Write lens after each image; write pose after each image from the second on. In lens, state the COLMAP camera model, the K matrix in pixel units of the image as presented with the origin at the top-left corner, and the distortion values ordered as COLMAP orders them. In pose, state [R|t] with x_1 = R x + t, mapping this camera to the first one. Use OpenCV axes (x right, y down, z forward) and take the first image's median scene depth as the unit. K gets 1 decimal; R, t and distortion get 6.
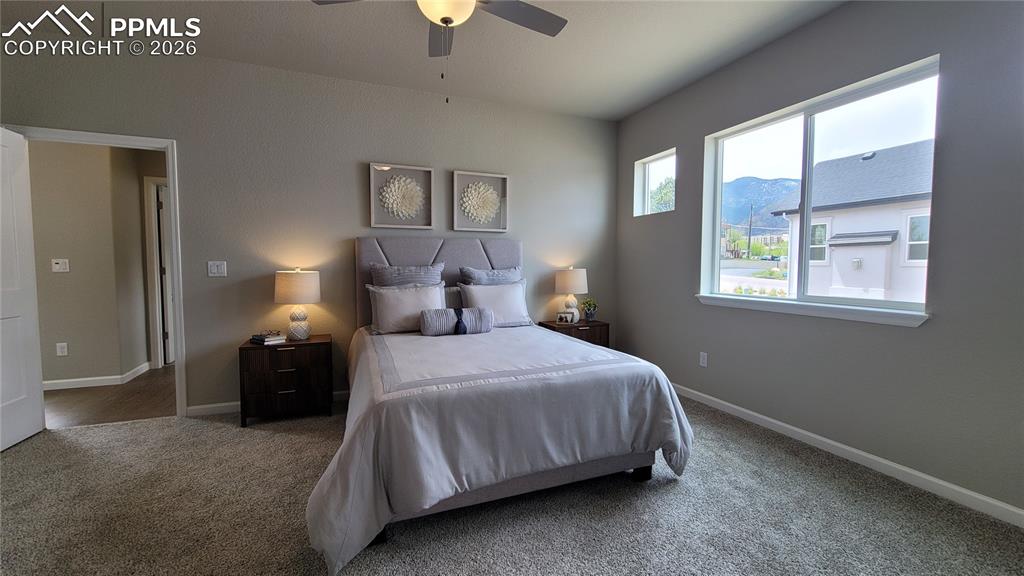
lens RADIAL K [[416.2, 0, 514.0], [0, 416.2, 284.9], [0, 0, 1]] dist [-0.001525, -0.000739]
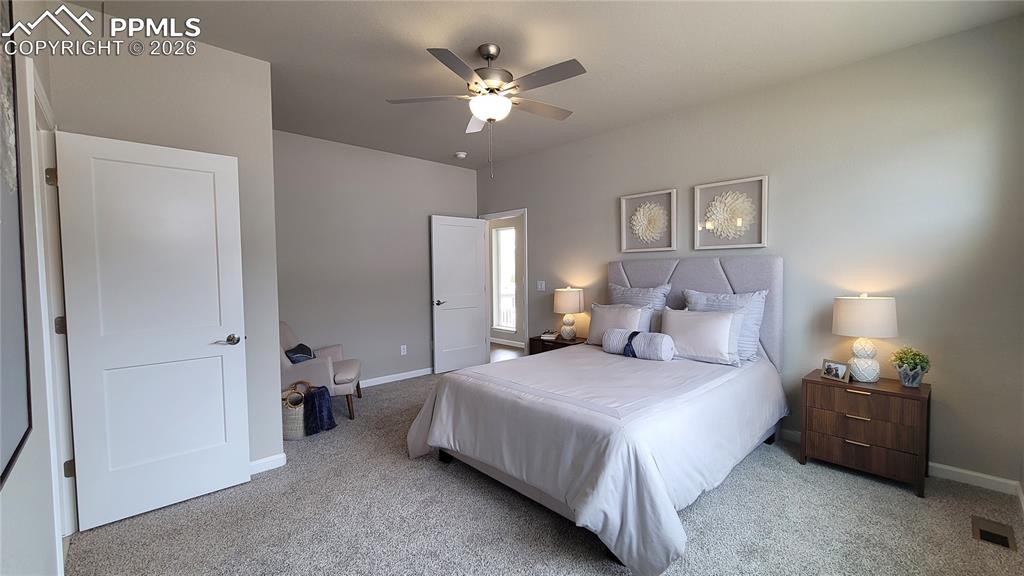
lens RADIAL K [[416.2, 0, 519.8], [0, 416.2, 284.0], [0, 0, 1]] dist [-0.001525, -0.000739]
pose [[0.369221, 0.025863, -0.928982, 0.614669], [-0.036947, 0.999231, 0.013134, -0.054768], [0.928607, 0.029474, 0.369893, 0.305812]]
